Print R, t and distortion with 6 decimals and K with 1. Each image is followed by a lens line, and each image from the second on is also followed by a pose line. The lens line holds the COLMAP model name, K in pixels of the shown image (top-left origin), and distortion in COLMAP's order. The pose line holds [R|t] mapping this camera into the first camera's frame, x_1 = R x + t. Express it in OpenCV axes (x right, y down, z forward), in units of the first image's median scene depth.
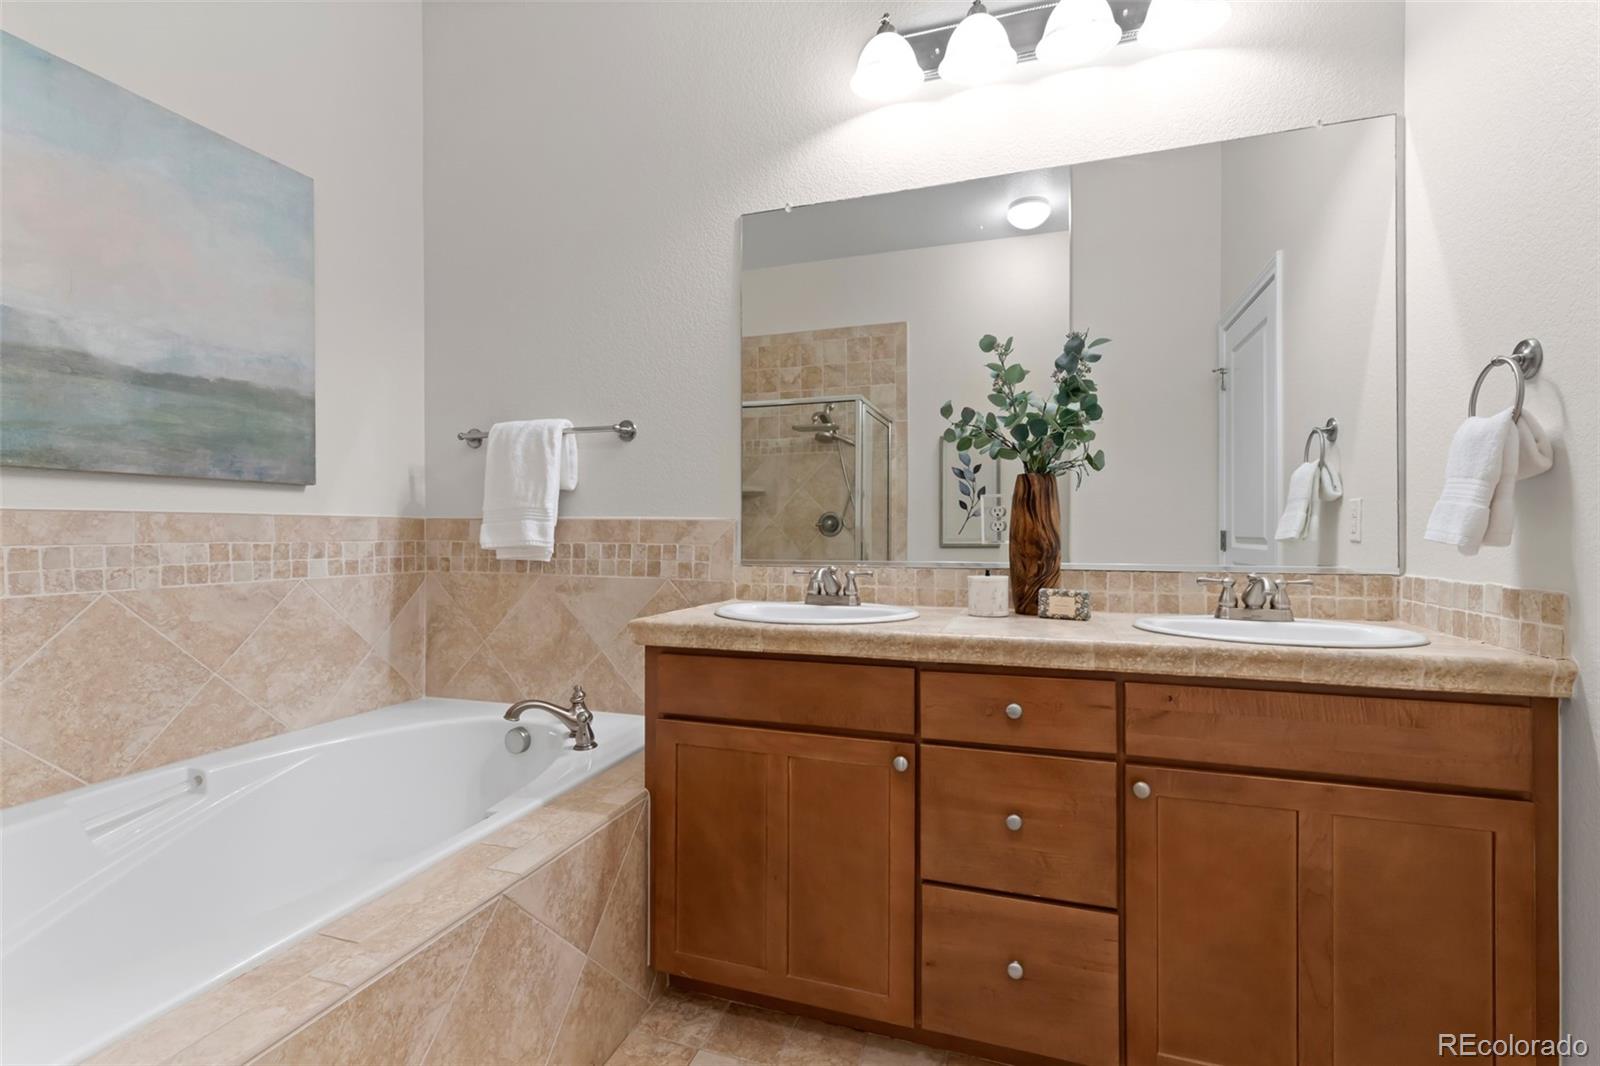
lens RADIAL K [[734.7, 0, 799.8], [0, 734.7, 534.0], [0, 0, 1]] dist [0.010236, -0.000444]
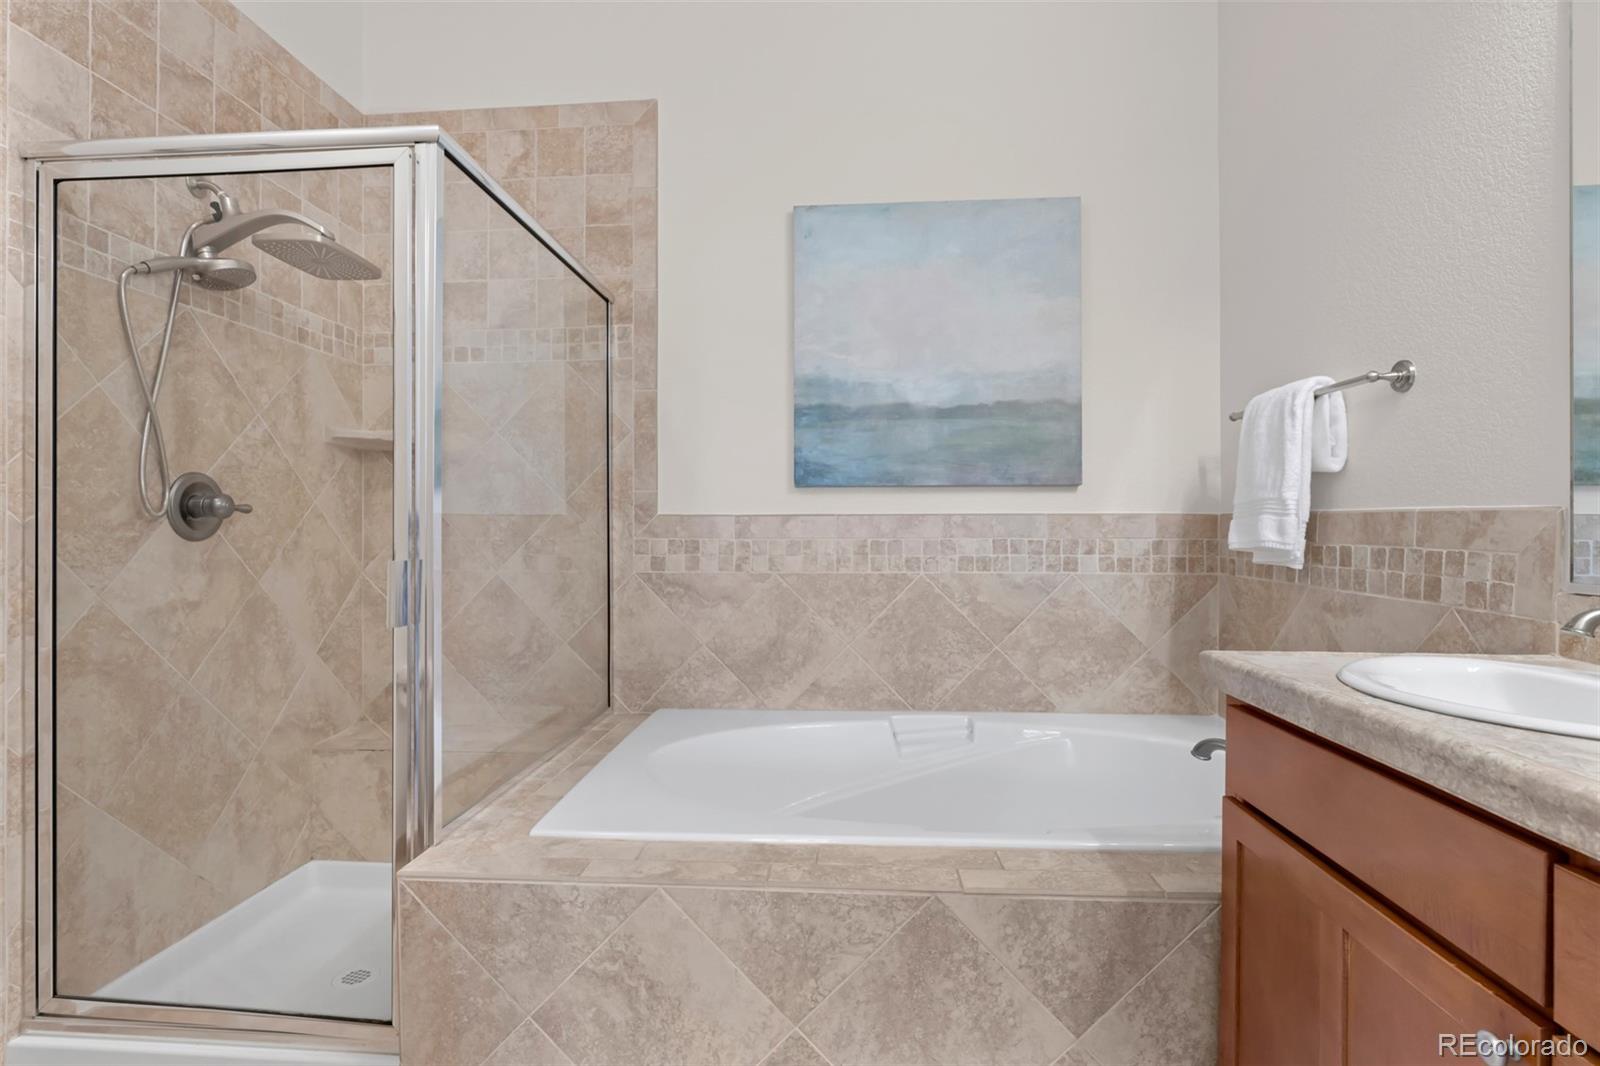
lens RADIAL K [[799.3, 0, 798.1], [0, 799.3, 527.4], [0, 0, 1]] dist [-0.004481, -0.000820]
pose [[0.247782, -0.000603, -0.968816, 0.401155], [-0.002330, 0.999997, -0.001219, -0.003764], [0.968813, 0.002560, 0.247779, 0.373074]]
